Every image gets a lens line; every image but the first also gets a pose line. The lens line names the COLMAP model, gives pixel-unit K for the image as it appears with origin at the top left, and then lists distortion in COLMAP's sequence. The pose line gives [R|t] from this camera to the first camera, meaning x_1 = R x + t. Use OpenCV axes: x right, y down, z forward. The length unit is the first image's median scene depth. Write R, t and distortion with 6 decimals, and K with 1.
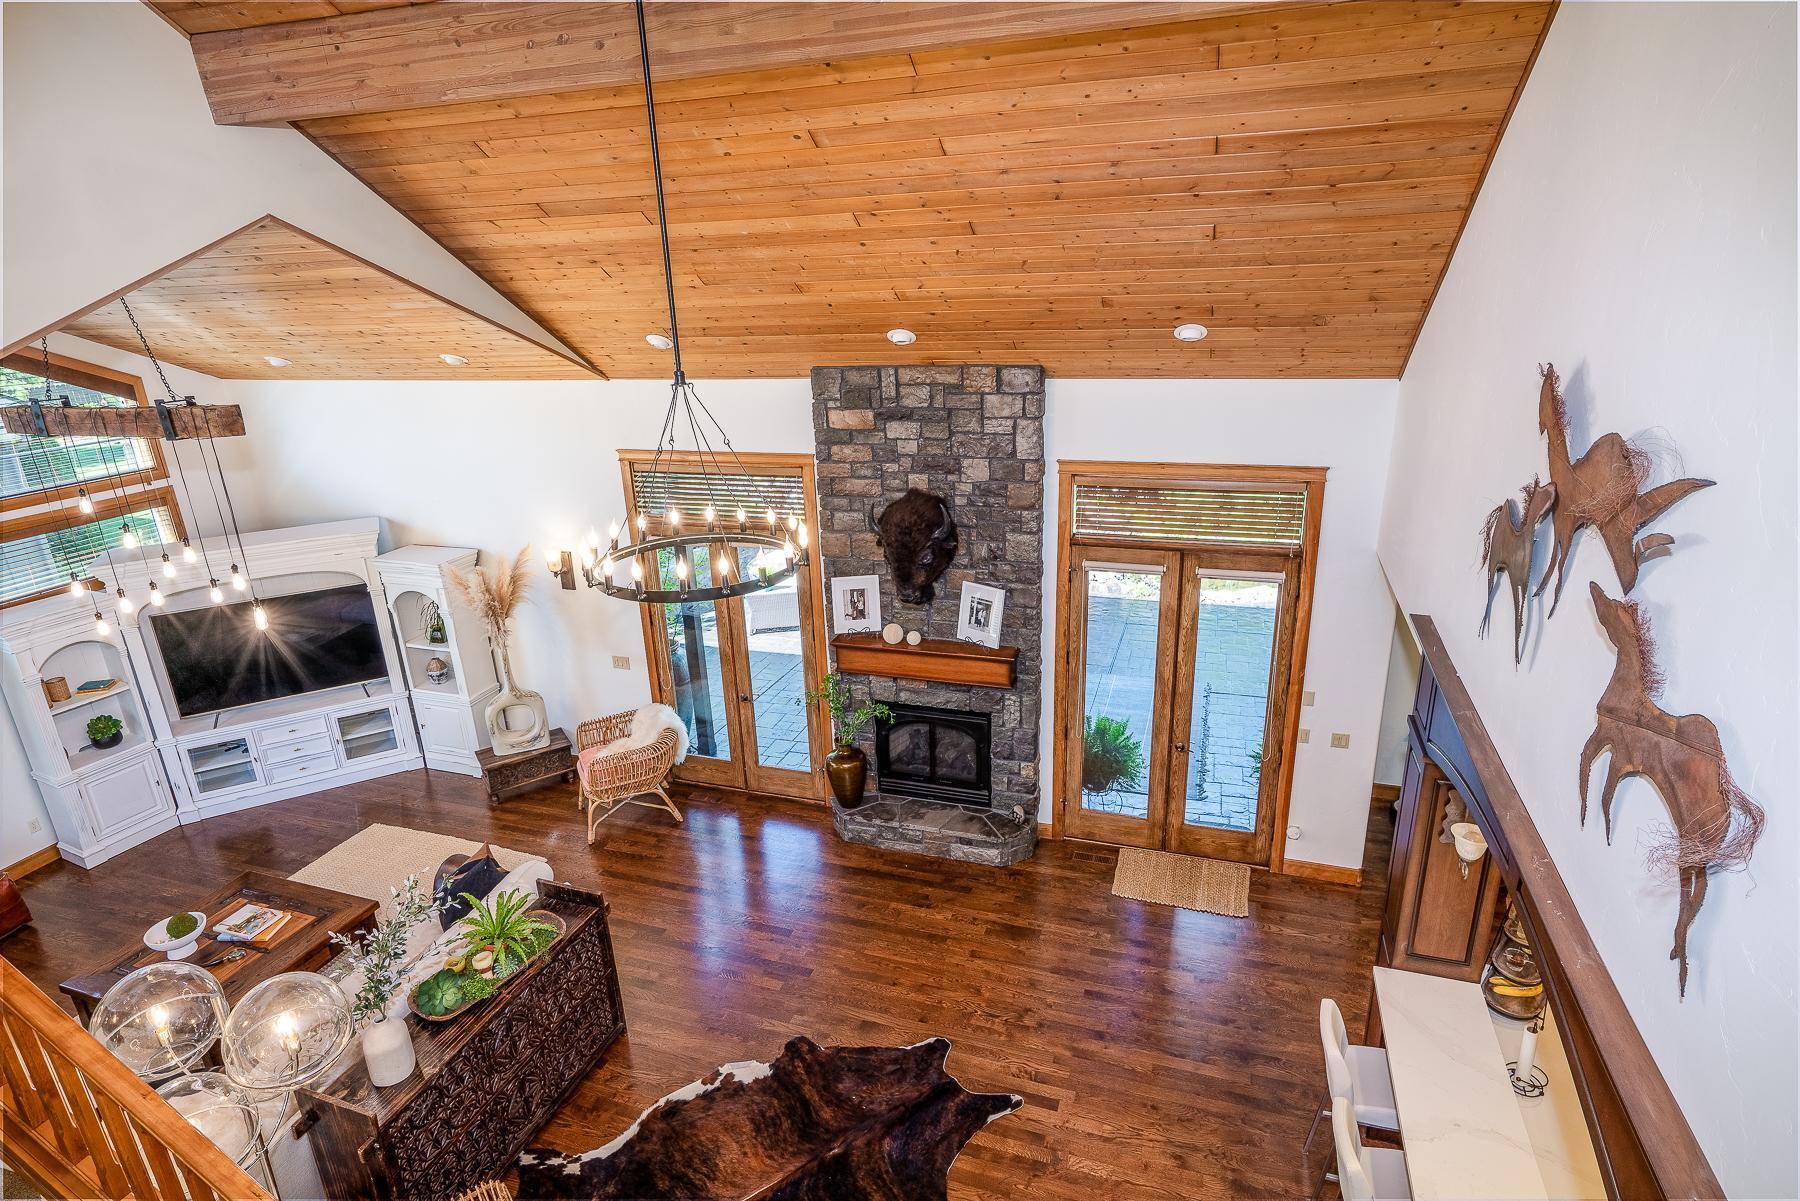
lens RADIAL K [[962.7, 0, 899.7], [0, 962.7, 634.4], [0, 0, 1]] dist [0.000200, 0.003134]
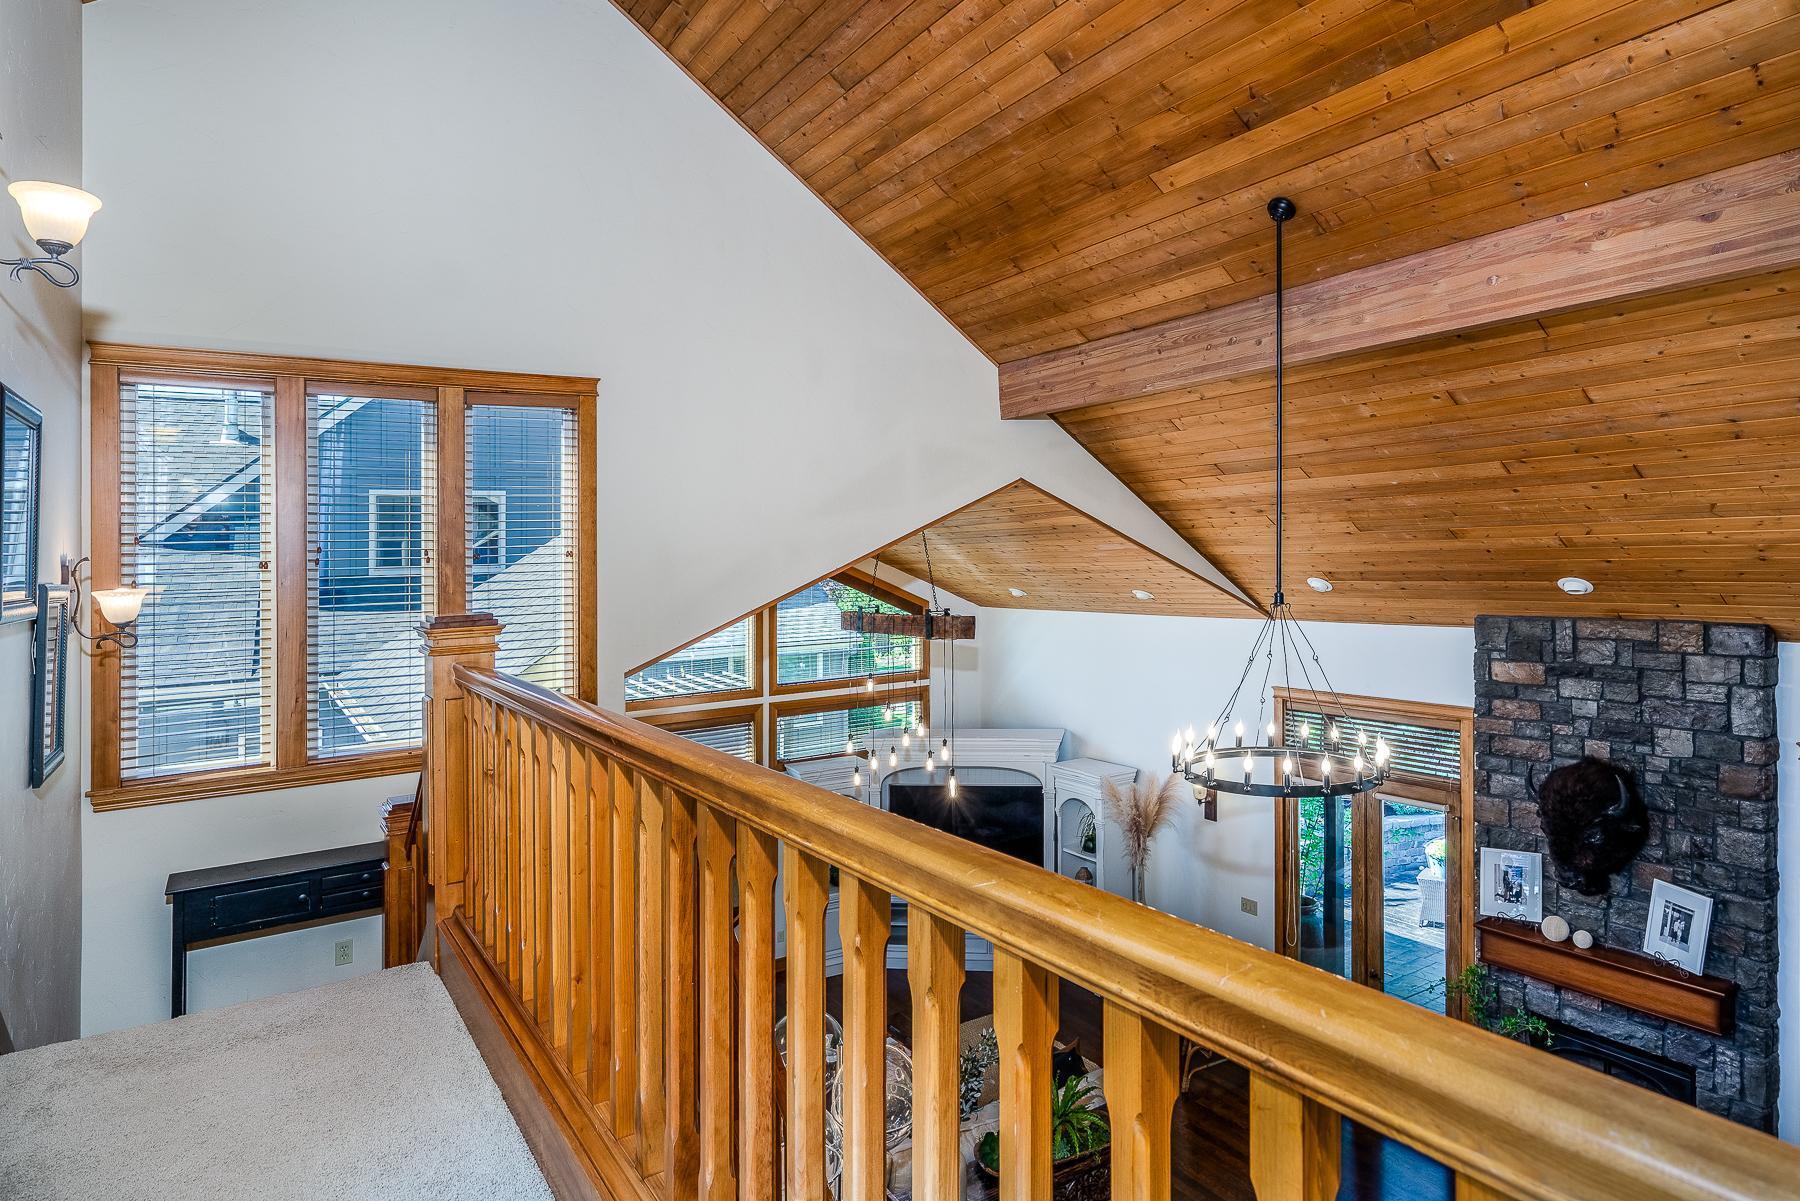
lens RADIAL K [[1139.2, 0, 900.0], [0, 1139.2, 600.5], [0, 0, 1]] dist [-0.002621, 0.001277]
pose [[0.760442, 0.043564, -0.647943, 0.206341], [-0.243442, 0.944113, -0.222233, 0.096812], [0.602050, 0.326732, 0.728548, -0.163753]]
